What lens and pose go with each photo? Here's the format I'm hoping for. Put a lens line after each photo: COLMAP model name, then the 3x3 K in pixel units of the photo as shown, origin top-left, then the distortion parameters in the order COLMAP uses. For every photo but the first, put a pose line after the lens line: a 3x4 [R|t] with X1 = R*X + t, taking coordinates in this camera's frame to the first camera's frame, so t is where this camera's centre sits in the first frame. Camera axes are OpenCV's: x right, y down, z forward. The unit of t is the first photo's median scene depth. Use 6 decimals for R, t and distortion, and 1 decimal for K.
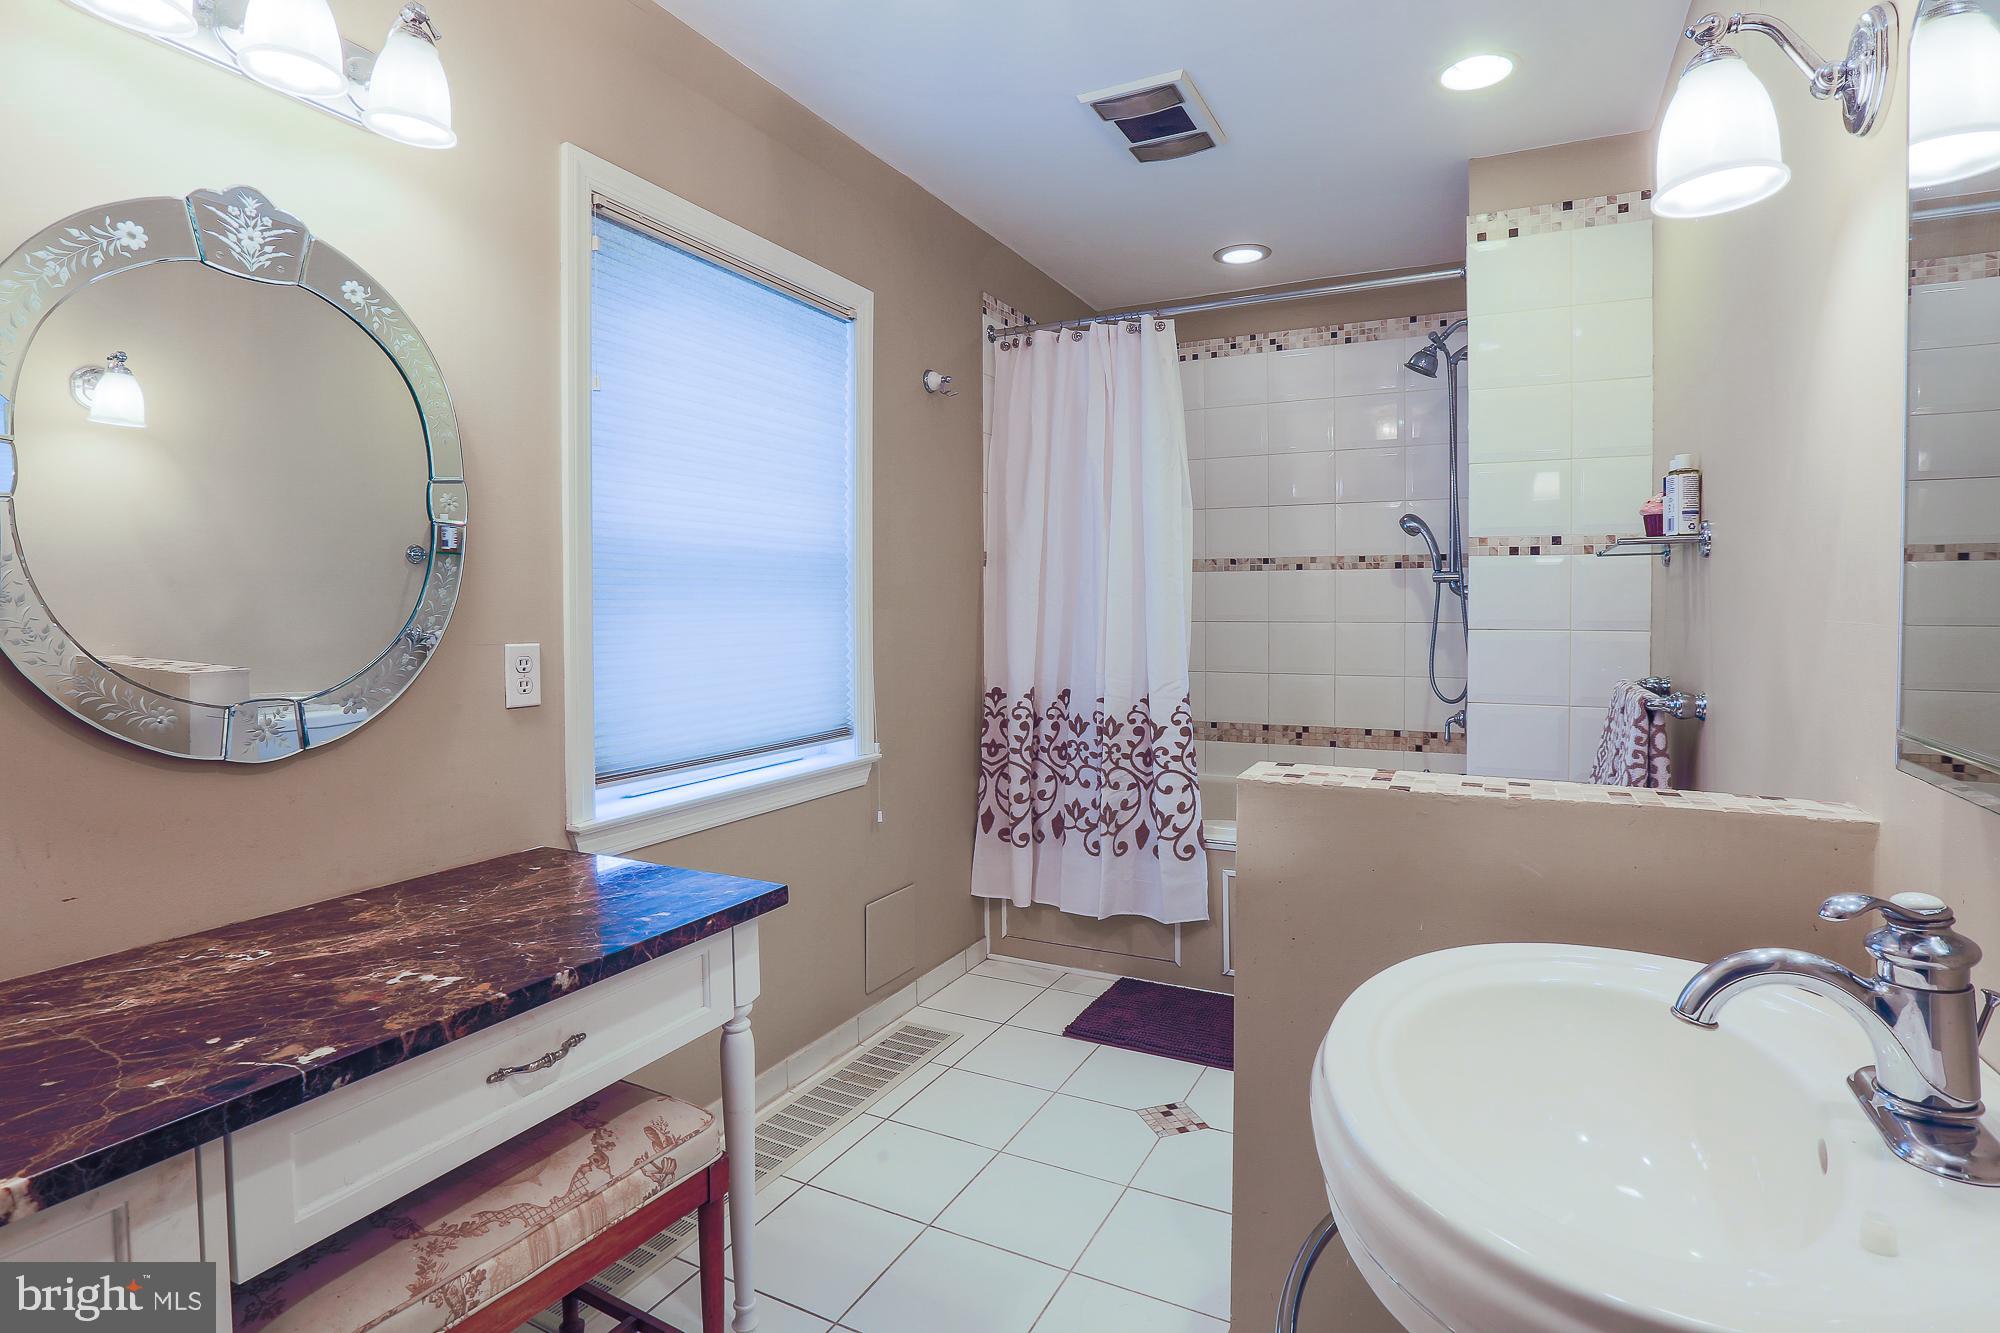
lens RADIAL K [[988.7, 0, 997.2], [0, 988.7, 632.9], [0, 0, 1]] dist [-0.041627, 0.000150]
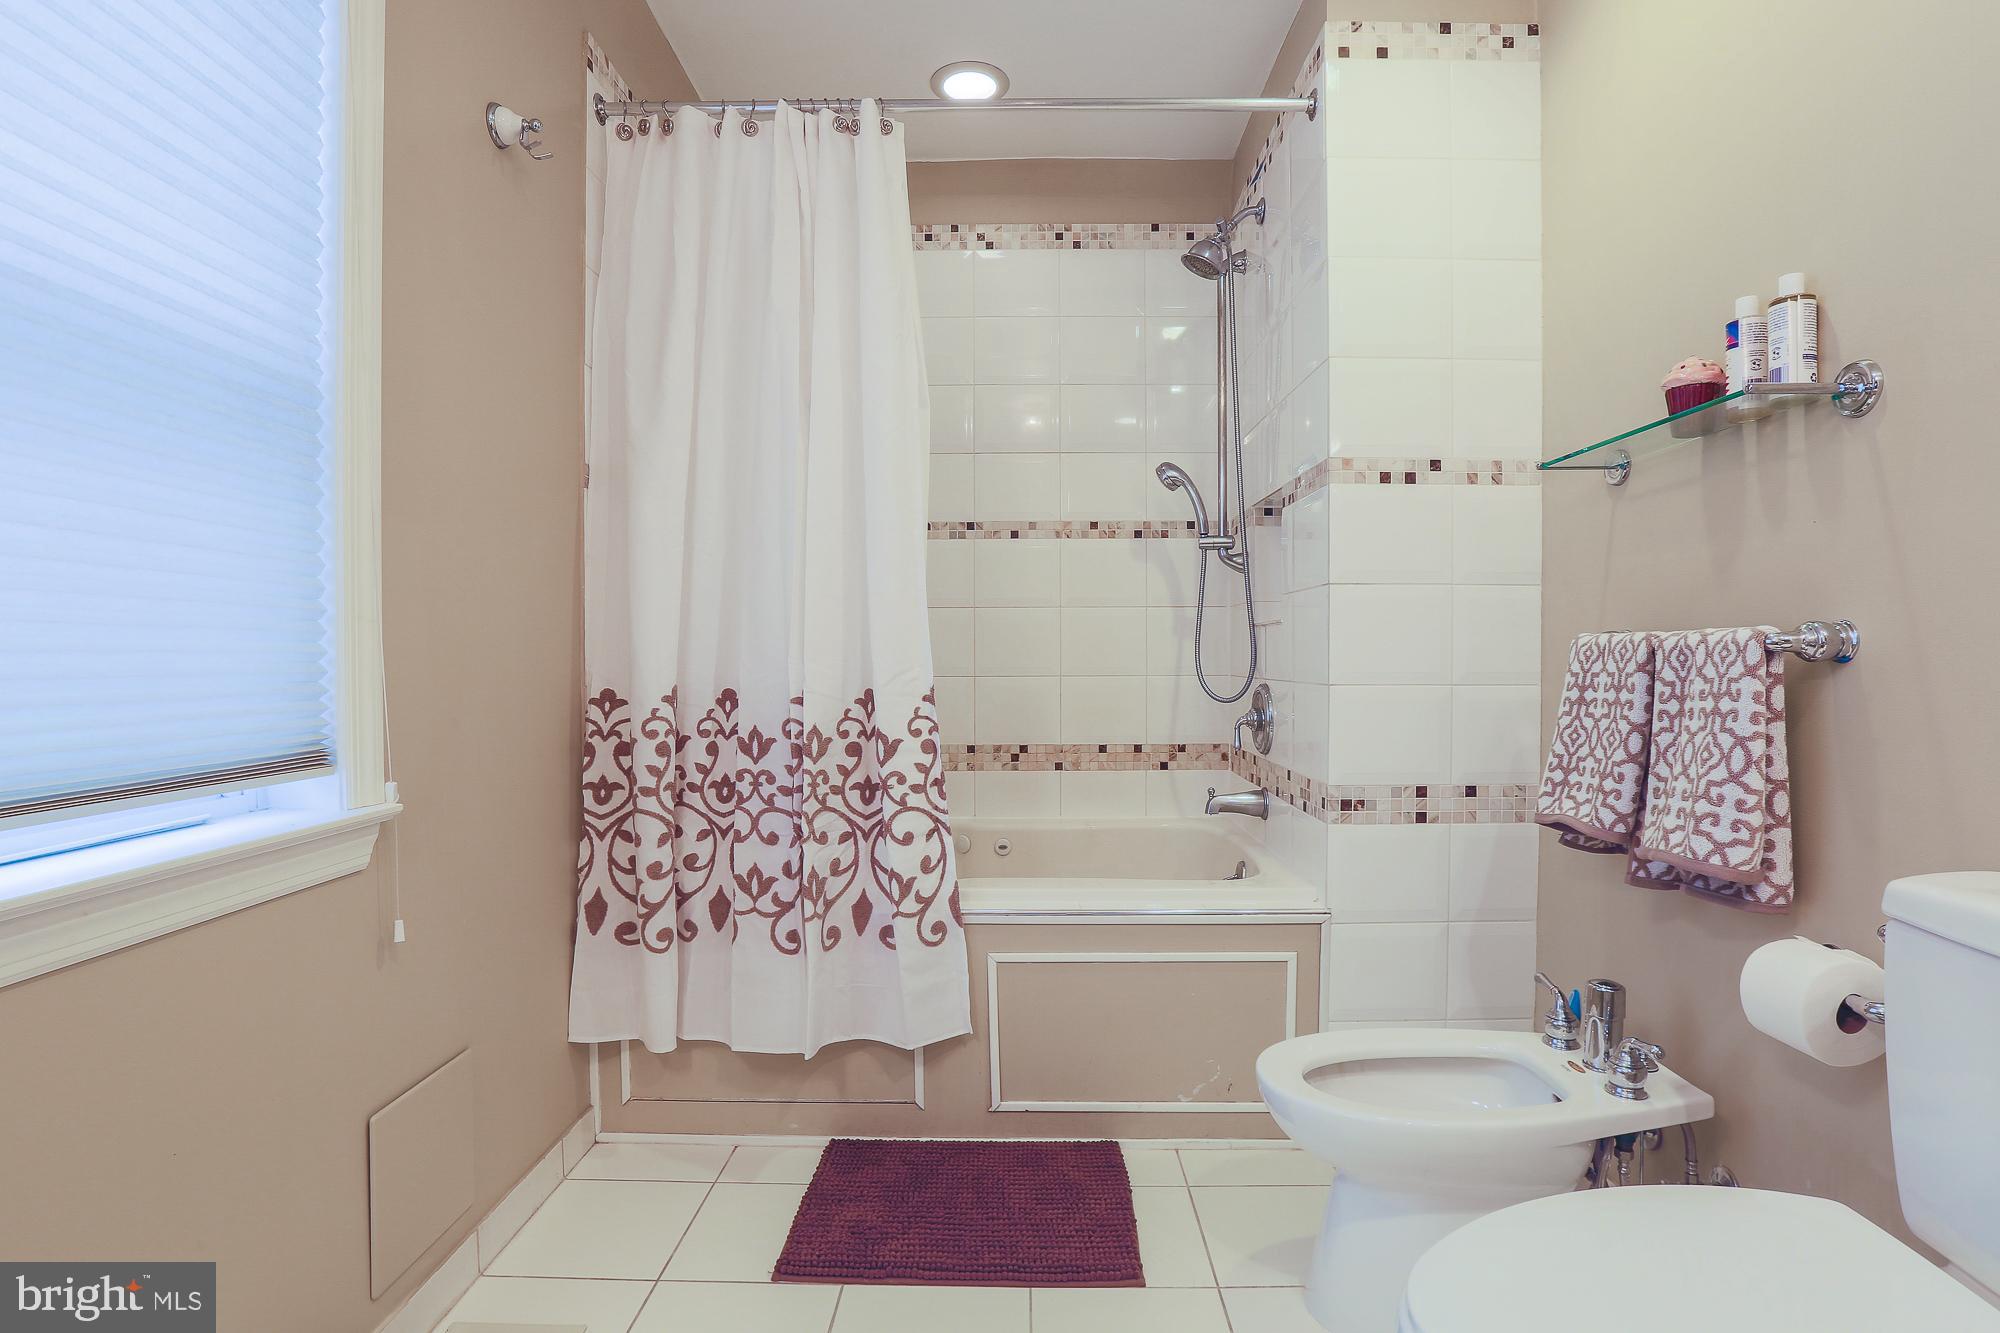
lens RADIAL K [[1031.4, 0, 1000.0], [0, 1031.4, 666.5], [0, 0, 1]] dist [-0.075796, 0.055565]
pose [[0.901582, -0.003122, 0.432597, -0.057103], [0.009858, 0.999863, -0.013331, 0.055064], [-0.432496, 0.016283, 0.901489, 0.356754]]
